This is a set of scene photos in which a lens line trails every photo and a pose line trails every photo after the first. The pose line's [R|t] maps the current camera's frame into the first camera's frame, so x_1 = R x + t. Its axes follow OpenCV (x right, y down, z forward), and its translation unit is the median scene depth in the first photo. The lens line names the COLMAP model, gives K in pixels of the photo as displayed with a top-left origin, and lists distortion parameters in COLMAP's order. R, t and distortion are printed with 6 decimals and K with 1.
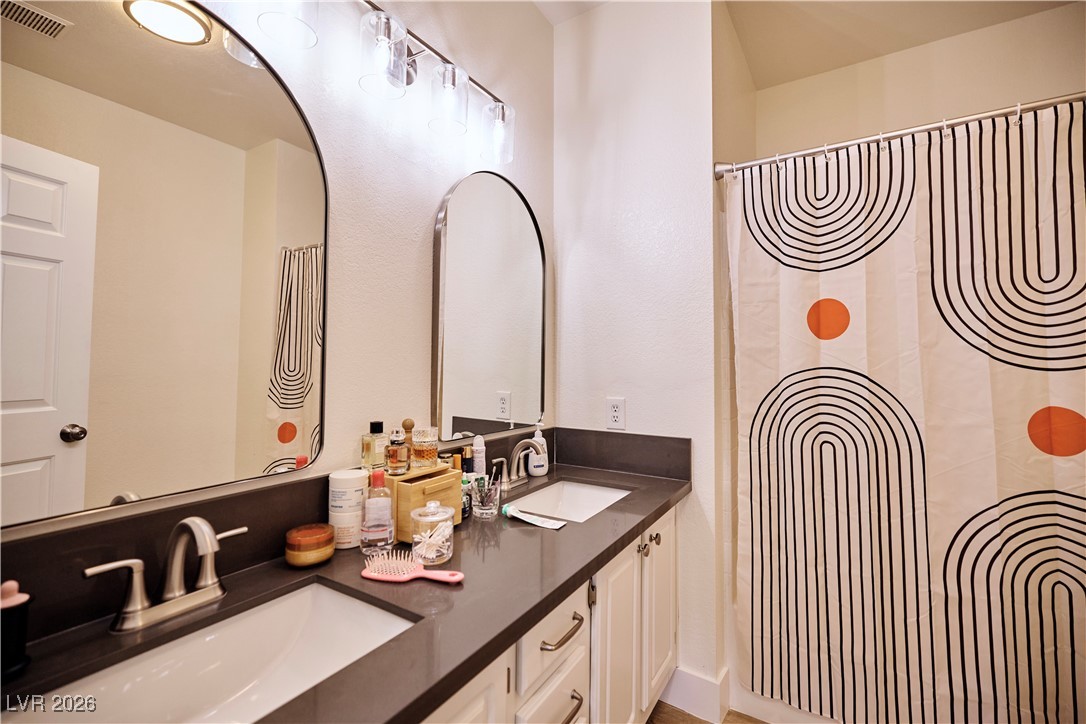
lens RADIAL K [[466.1, 0, 543.7], [0, 466.1, 347.1], [0, 0, 1]] dist [-0.001938, -0.000313]
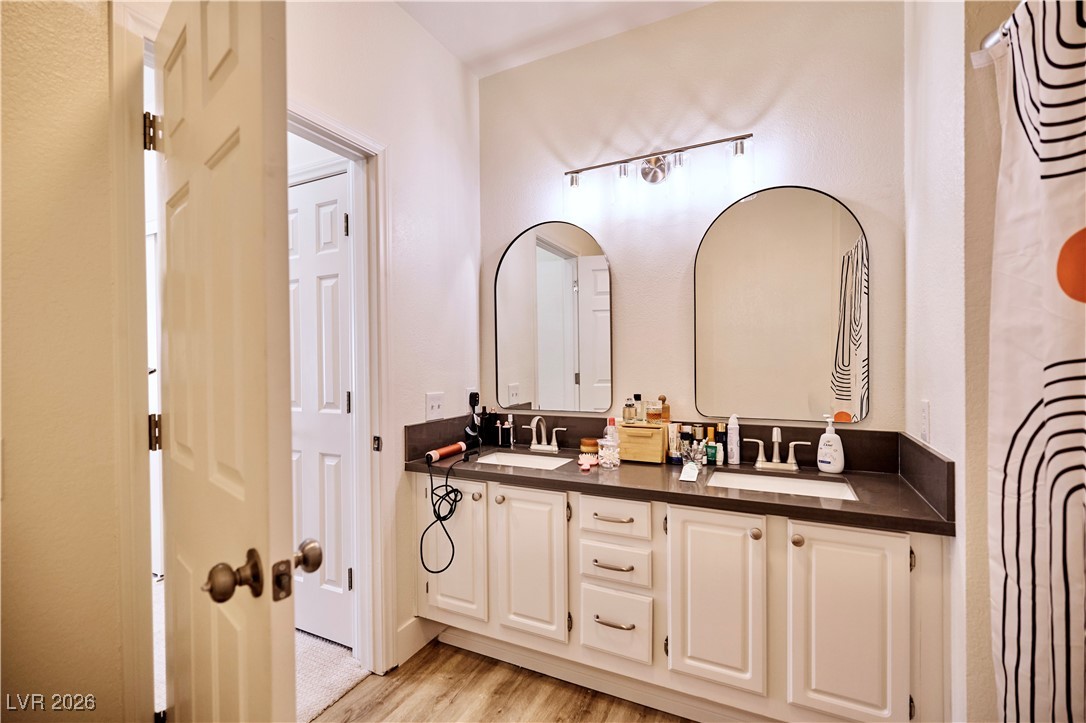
lens RADIAL K [[471.4, 0, 539.4], [0, 471.4, 359.5], [0, 0, 1]] dist [0.002974, 0.000213]
pose [[0.105486, -0.011039, -0.994359, 1.003232], [0.047137, 0.998870, -0.006089, 0.018360], [0.993303, -0.046229, 0.105888, 0.333321]]
